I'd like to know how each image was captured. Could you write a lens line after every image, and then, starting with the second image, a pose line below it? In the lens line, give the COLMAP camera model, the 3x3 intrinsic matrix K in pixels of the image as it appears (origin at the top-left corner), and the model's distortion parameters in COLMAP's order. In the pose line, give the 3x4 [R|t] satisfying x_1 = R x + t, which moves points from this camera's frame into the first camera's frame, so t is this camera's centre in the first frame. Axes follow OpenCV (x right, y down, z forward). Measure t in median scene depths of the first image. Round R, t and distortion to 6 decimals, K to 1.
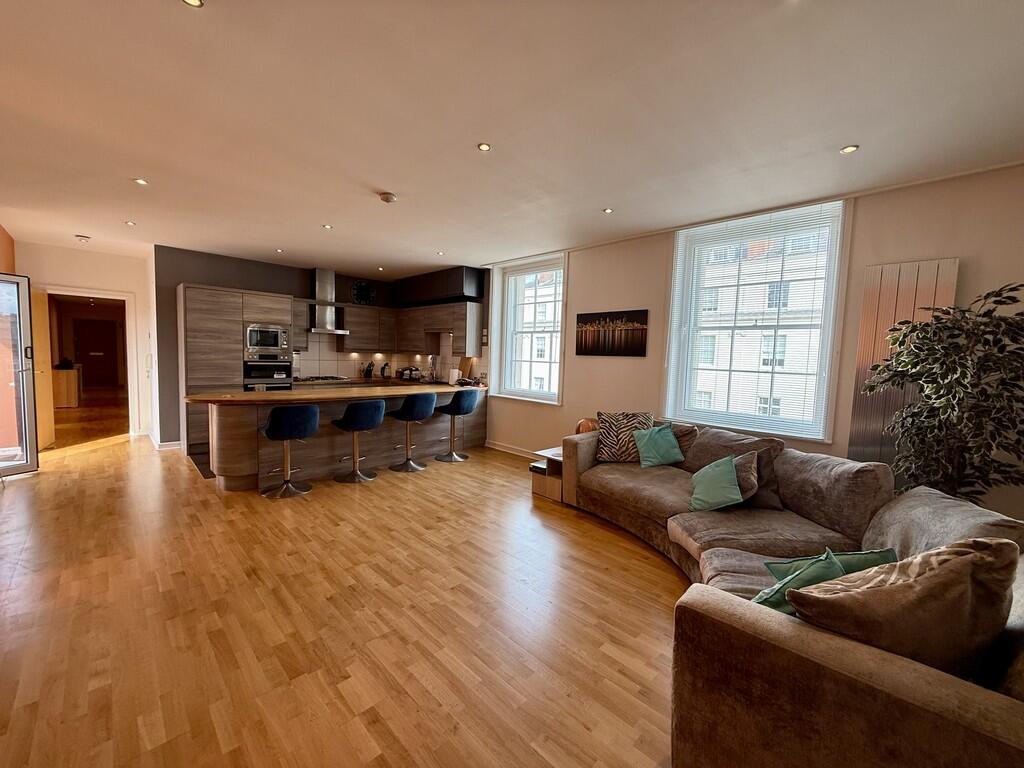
lens RADIAL K [[405.6, 0, 513.0], [0, 405.6, 381.3], [0, 0, 1]] dist [0.002170, 0.000282]
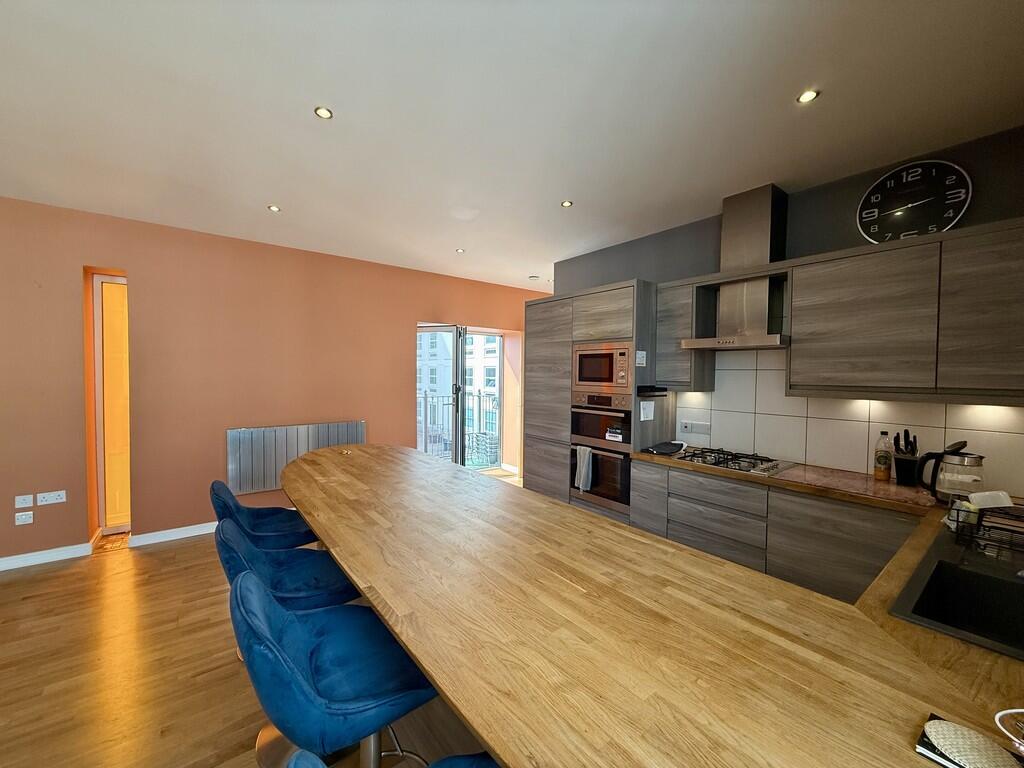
lens RADIAL K [[405.6, 0, 511.8], [0, 405.6, 386.2], [0, 0, 1]] dist [0.002170, 0.000282]
pose [[-0.132597, -0.012811, -0.991087, -0.034638], [-0.092948, 0.995671, -0.000435, -0.067204], [0.986802, 0.092062, -0.133213, 0.943109]]
